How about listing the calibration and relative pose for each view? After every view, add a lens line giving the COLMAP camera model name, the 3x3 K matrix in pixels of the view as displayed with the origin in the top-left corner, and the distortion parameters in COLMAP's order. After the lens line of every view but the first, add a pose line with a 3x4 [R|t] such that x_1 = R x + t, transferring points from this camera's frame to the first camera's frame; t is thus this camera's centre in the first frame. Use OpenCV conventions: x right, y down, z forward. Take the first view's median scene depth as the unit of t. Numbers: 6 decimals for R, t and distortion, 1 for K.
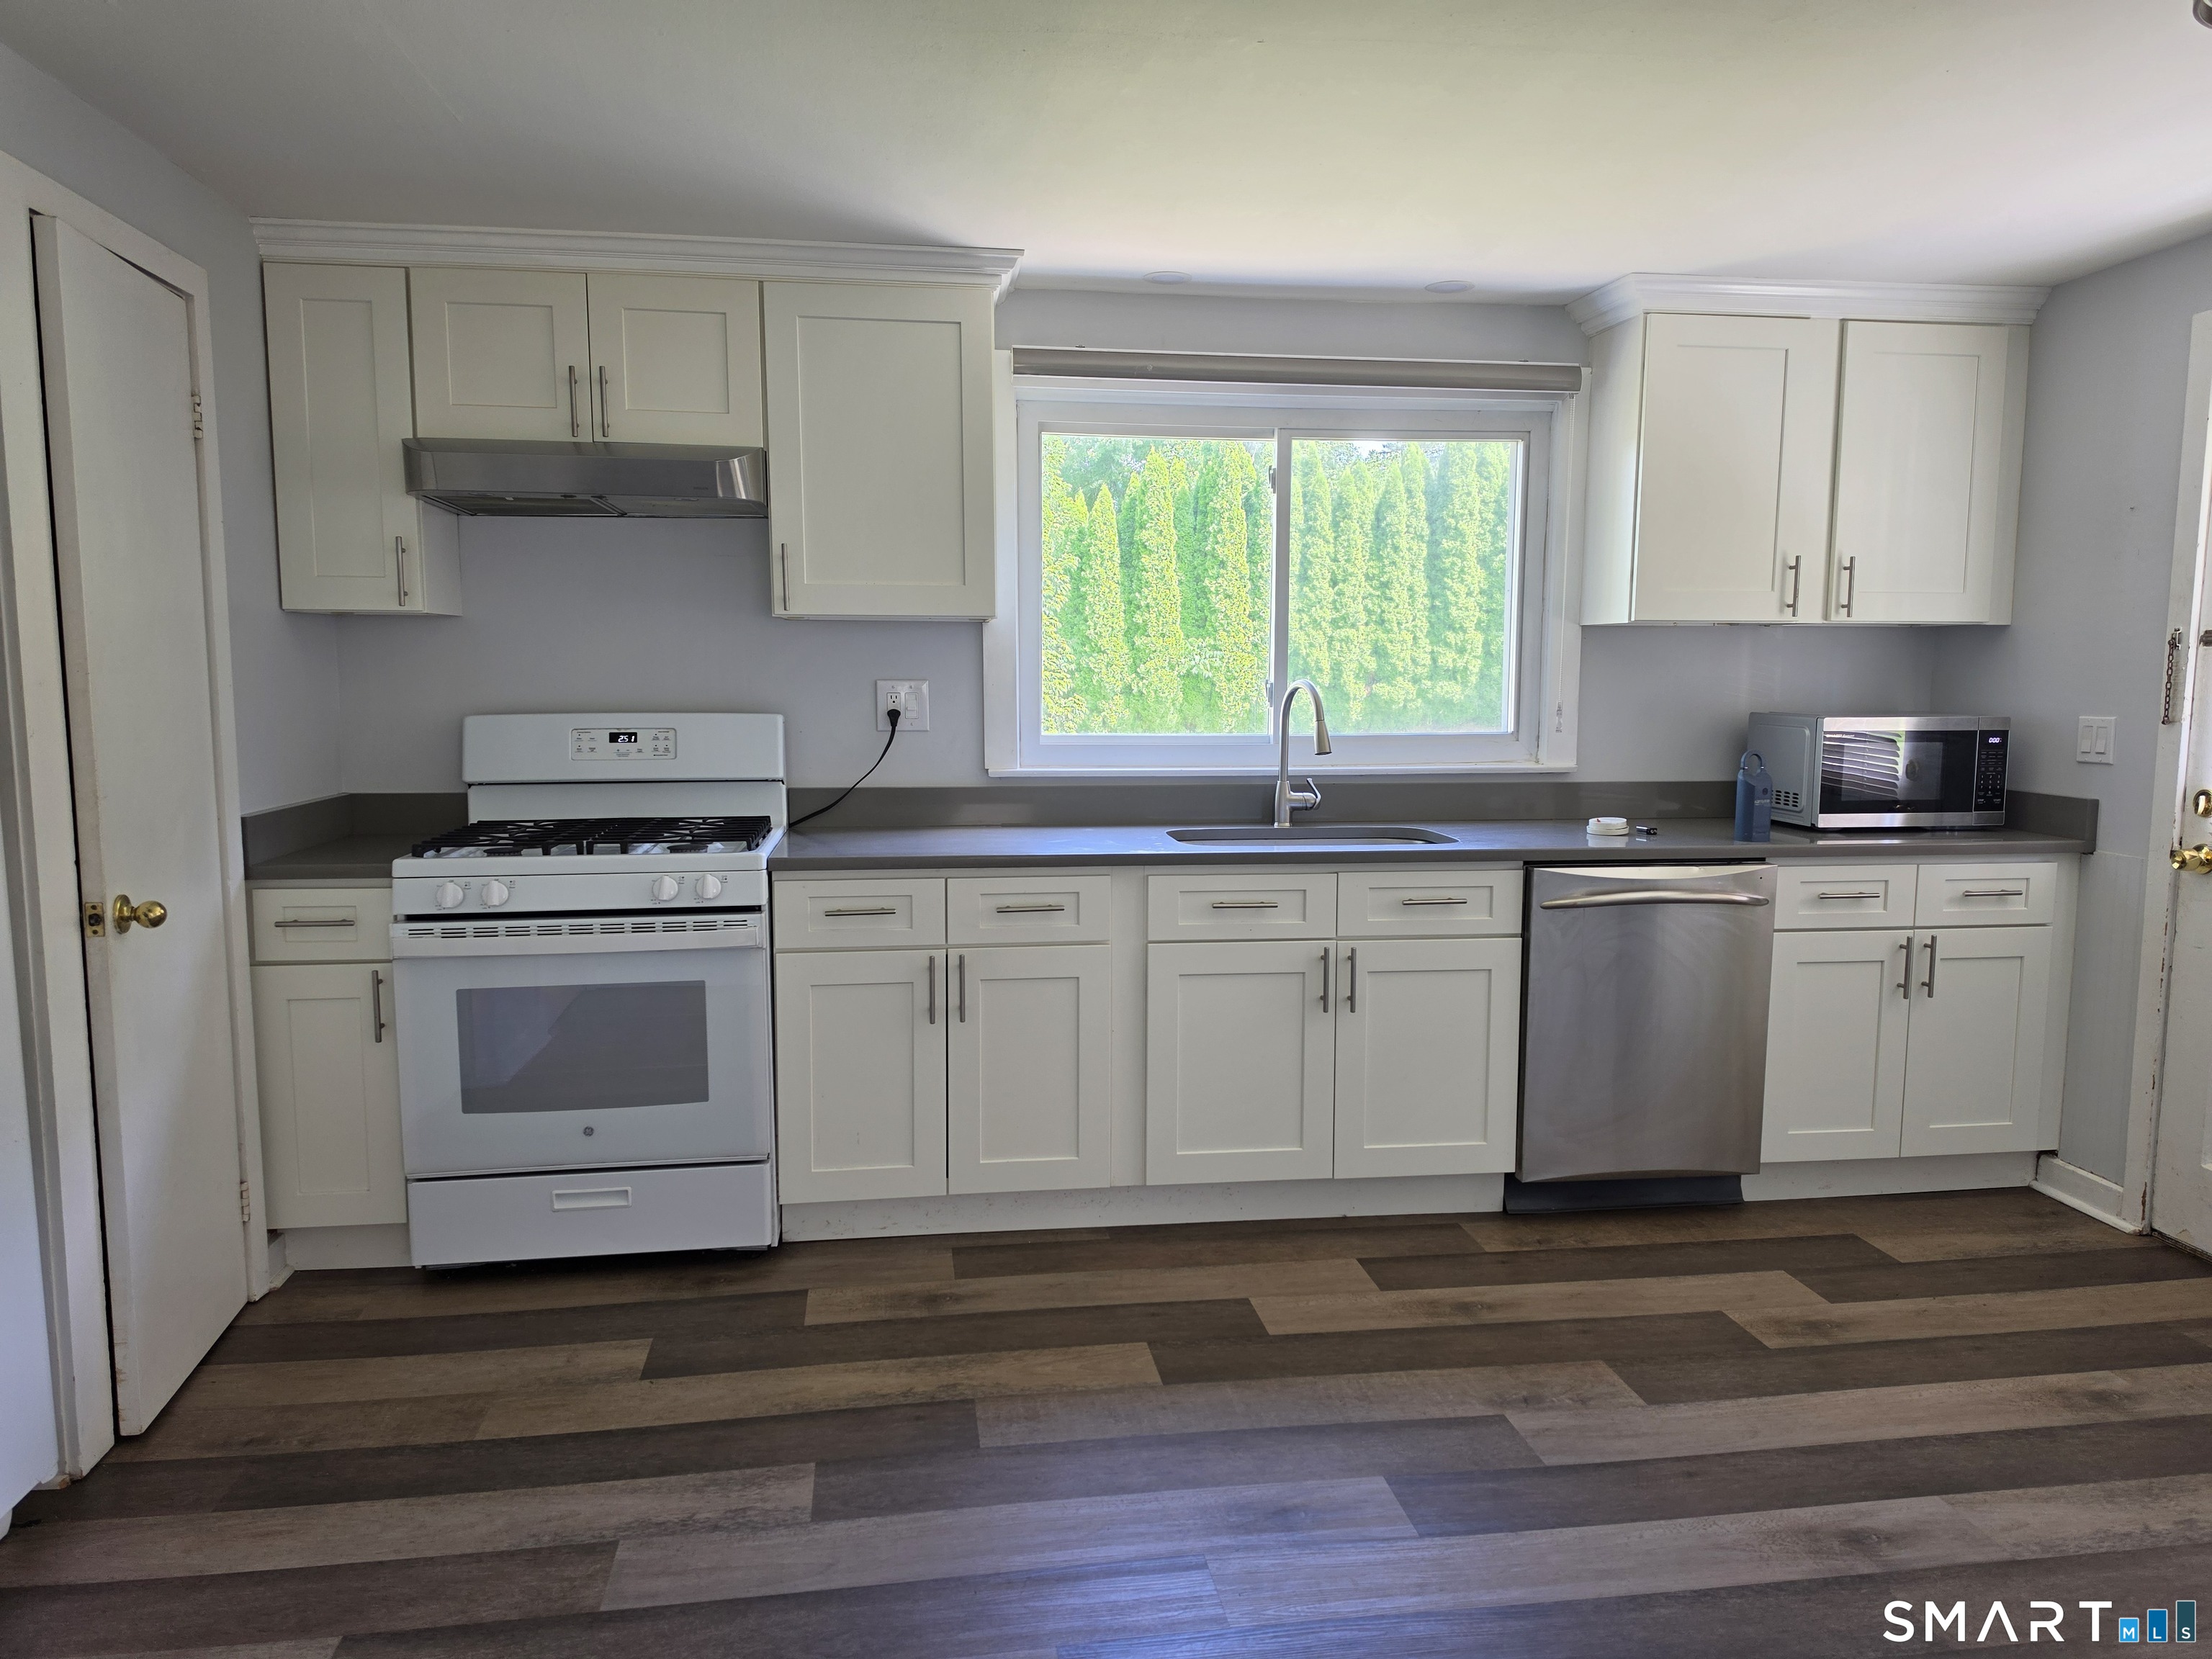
lens RADIAL K [[1549.3, 0, 1115.4], [0, 1549.3, 837.8], [0, 0, 1]] dist [0.123799, -0.146747]
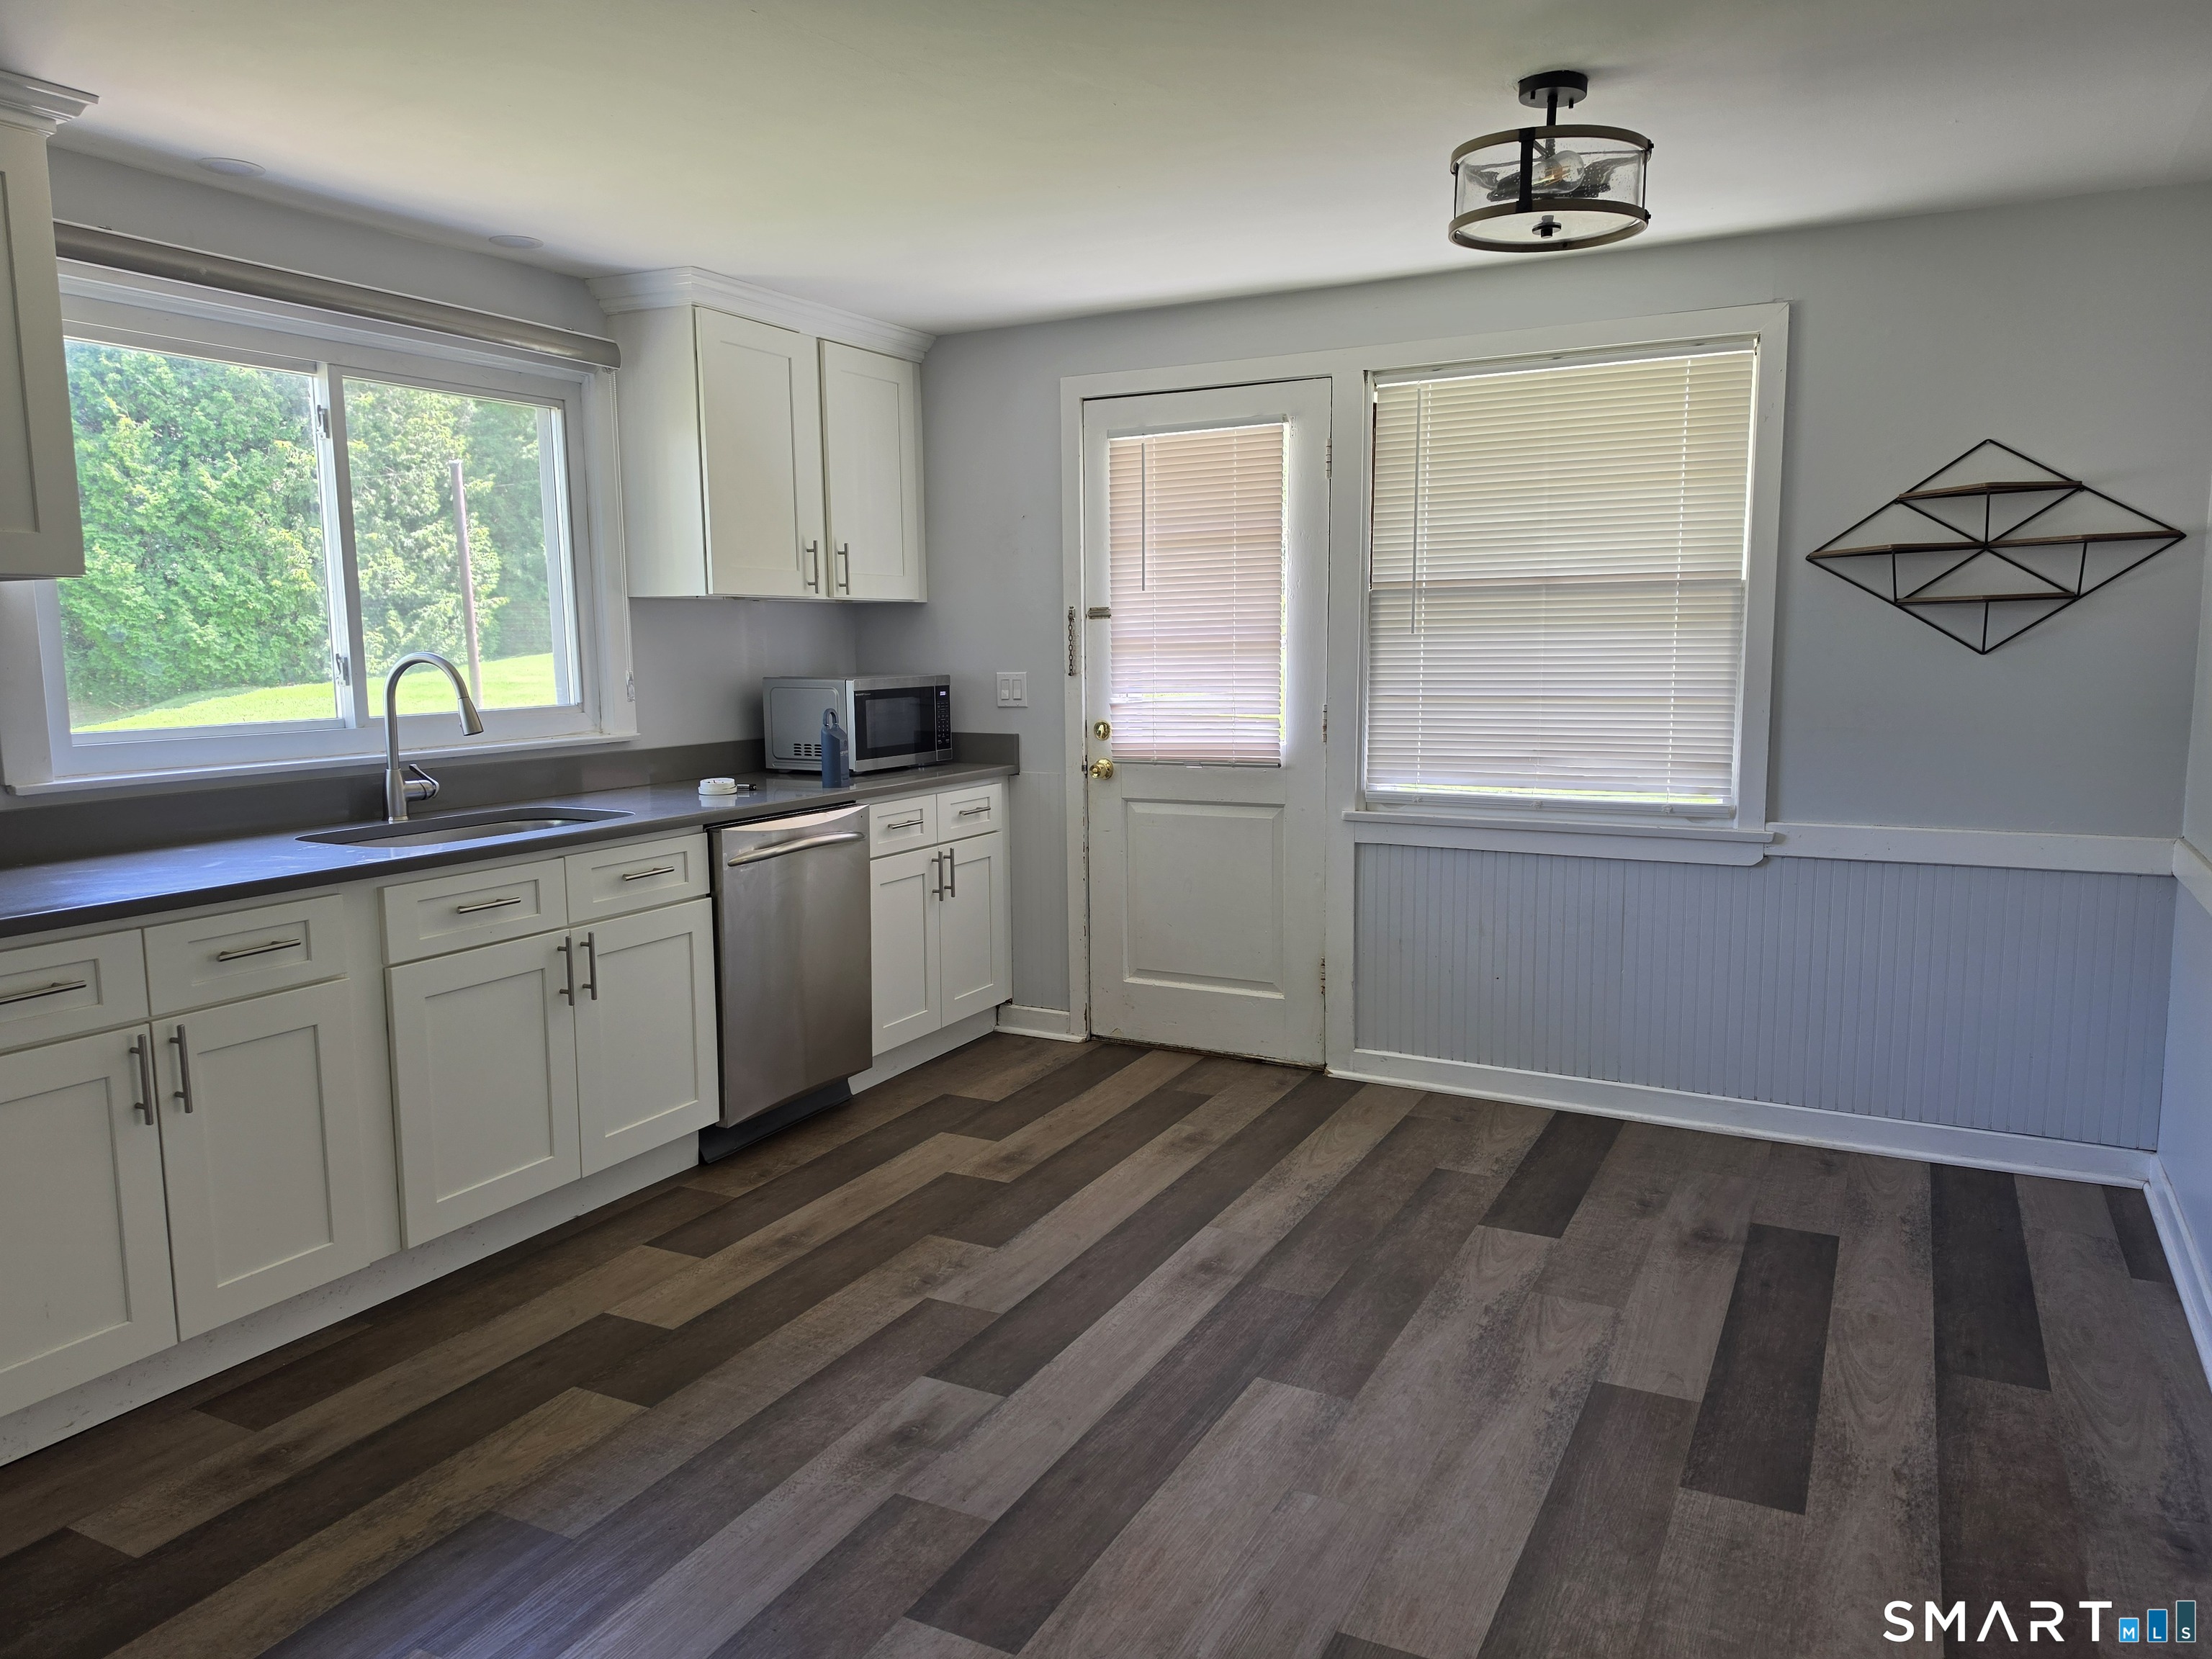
lens RADIAL K [[1549.3, 0, 1115.4], [0, 1549.3, 837.8], [0, 0, 1]] dist [0.123799, -0.146747]
pose [[0.588842, -0.117421, 0.799673, -0.413187], [0.103347, 0.992208, 0.069592, -0.020347], [-0.801614, 0.041665, 0.596389, 0.160251]]
